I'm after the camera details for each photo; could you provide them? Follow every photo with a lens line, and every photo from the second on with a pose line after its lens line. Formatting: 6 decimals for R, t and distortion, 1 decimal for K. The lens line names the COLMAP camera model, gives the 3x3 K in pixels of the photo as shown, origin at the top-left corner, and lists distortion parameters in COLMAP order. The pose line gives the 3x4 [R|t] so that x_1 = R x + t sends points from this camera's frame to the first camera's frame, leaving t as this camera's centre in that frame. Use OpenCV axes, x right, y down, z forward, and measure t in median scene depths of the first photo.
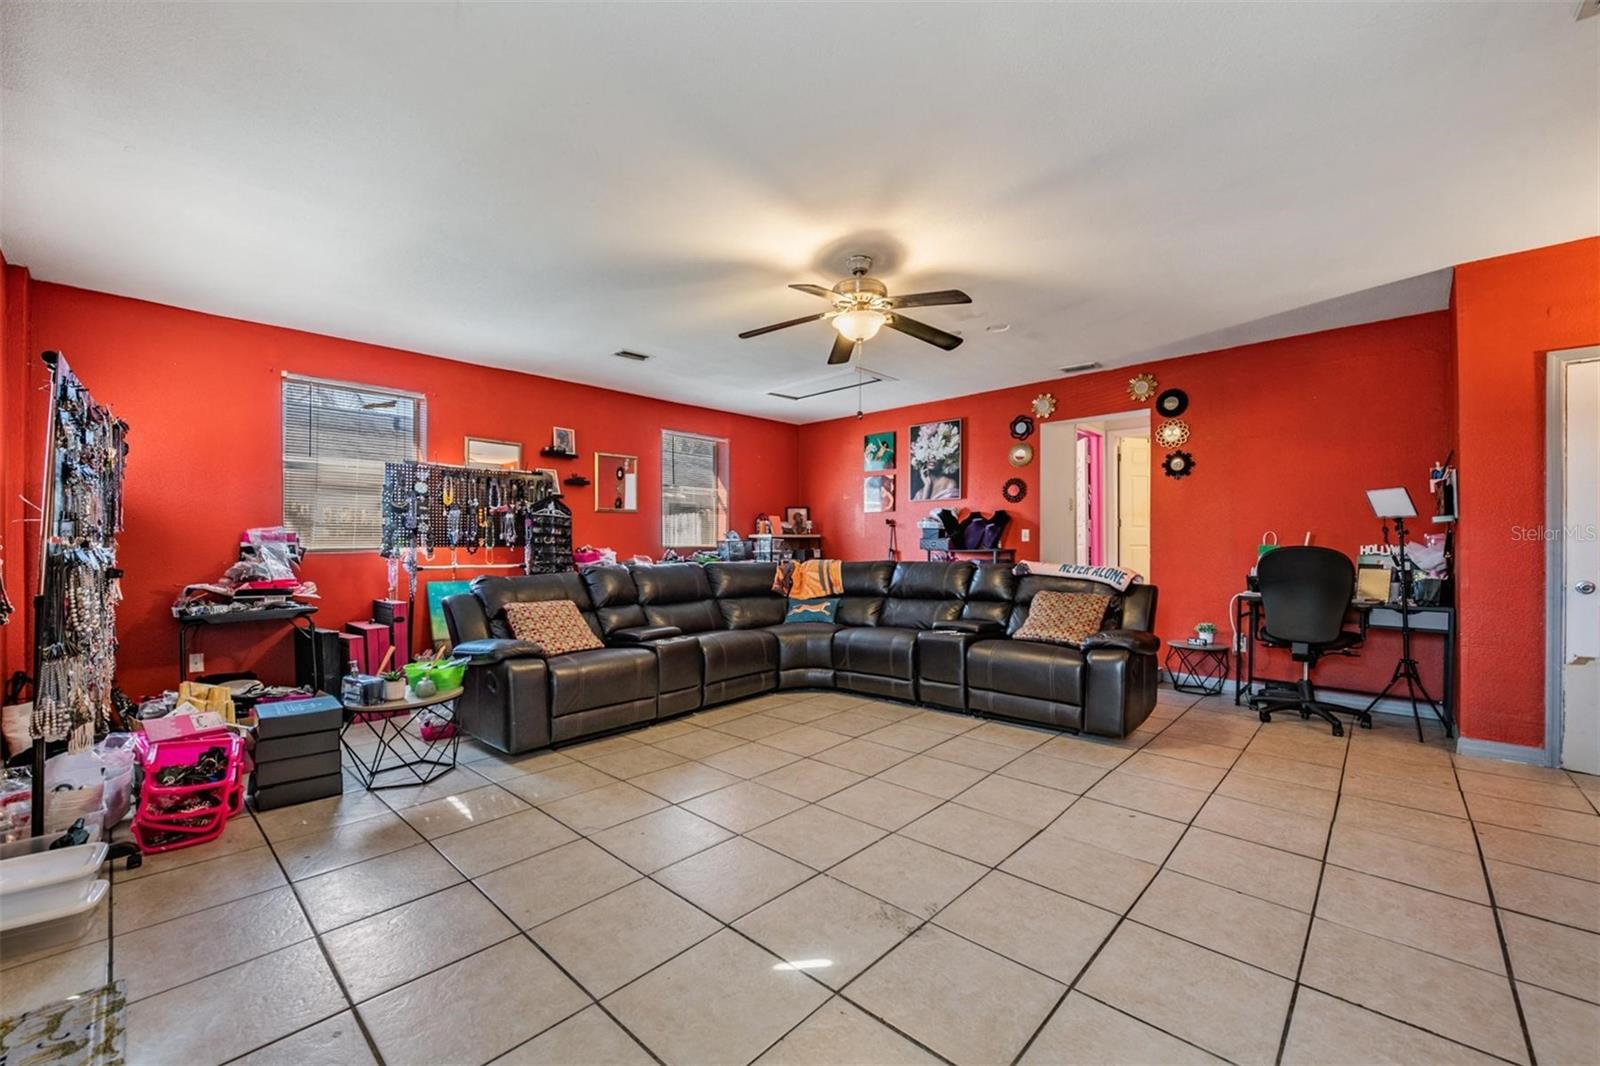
lens RADIAL K [[644.9, 0, 815.8], [0, 644.9, 534.2], [0, 0, 1]] dist [-0.003809, -0.005112]
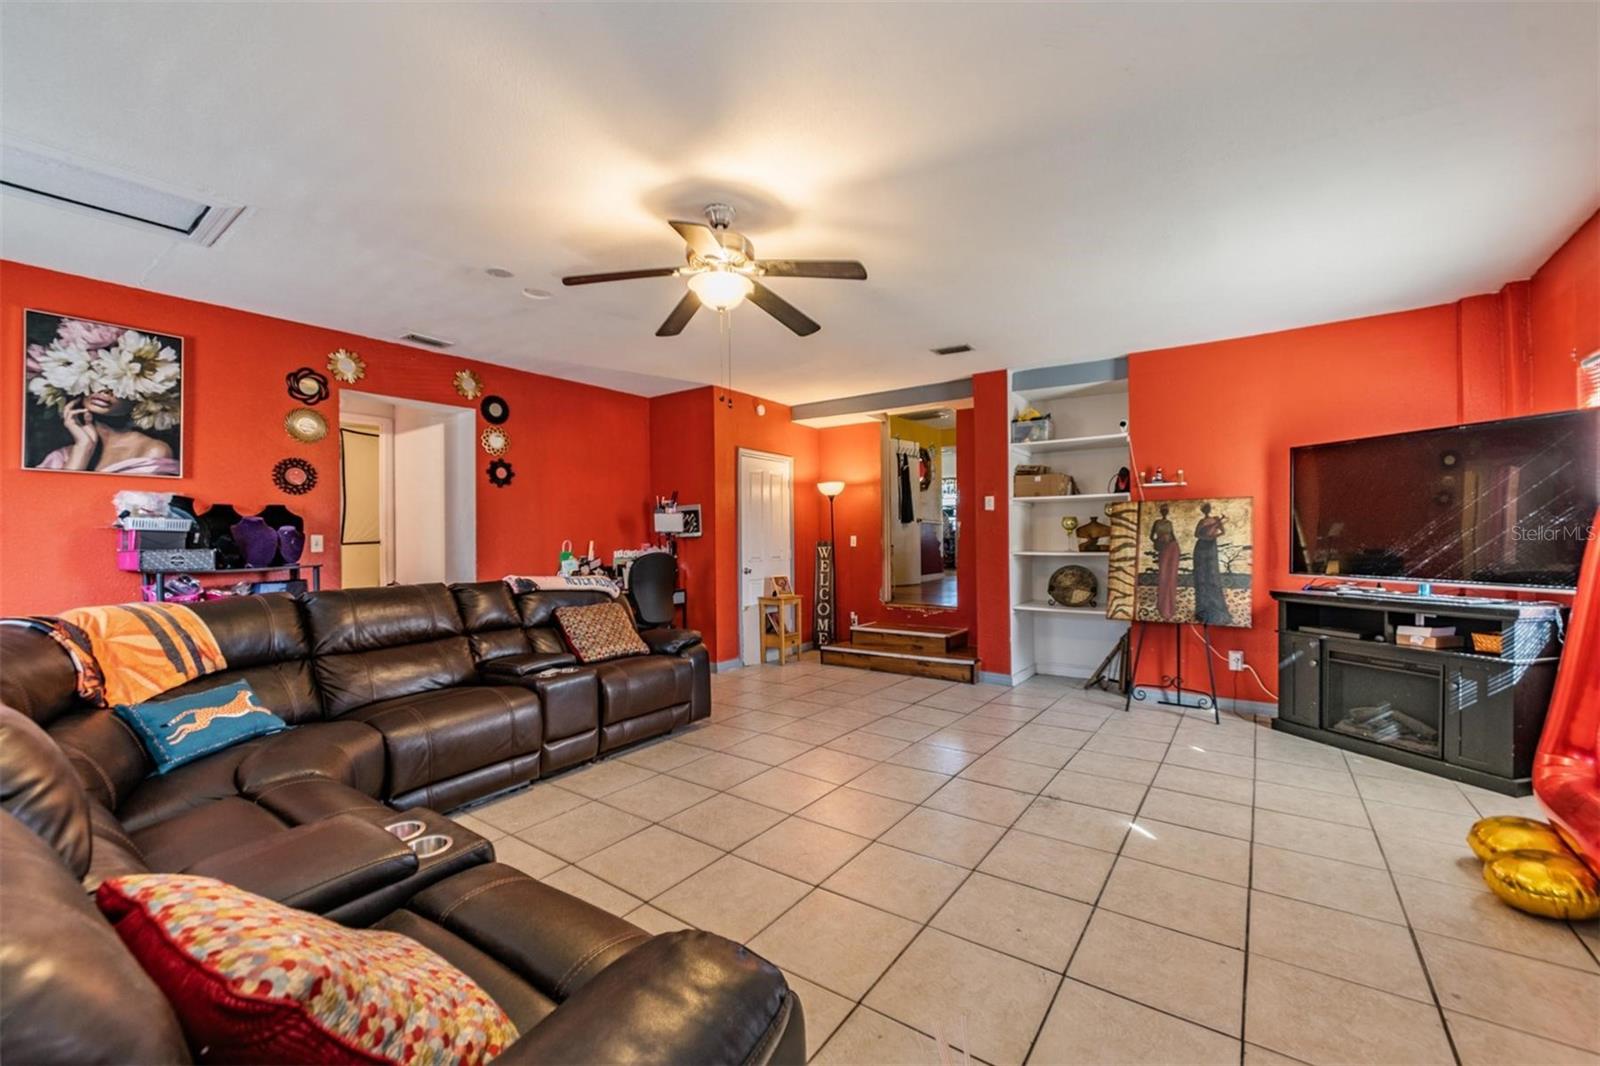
lens RADIAL K [[644.9, 0, 809.1], [0, 644.9, 534.3], [0, 0, 1]] dist [-0.003809, -0.005112]
pose [[-0.121584, 0.008695, 0.992543, -0.471496], [-0.010130, 0.999899, -0.010000, -0.007258], [-0.992529, -0.011270, -0.121484, 0.620124]]
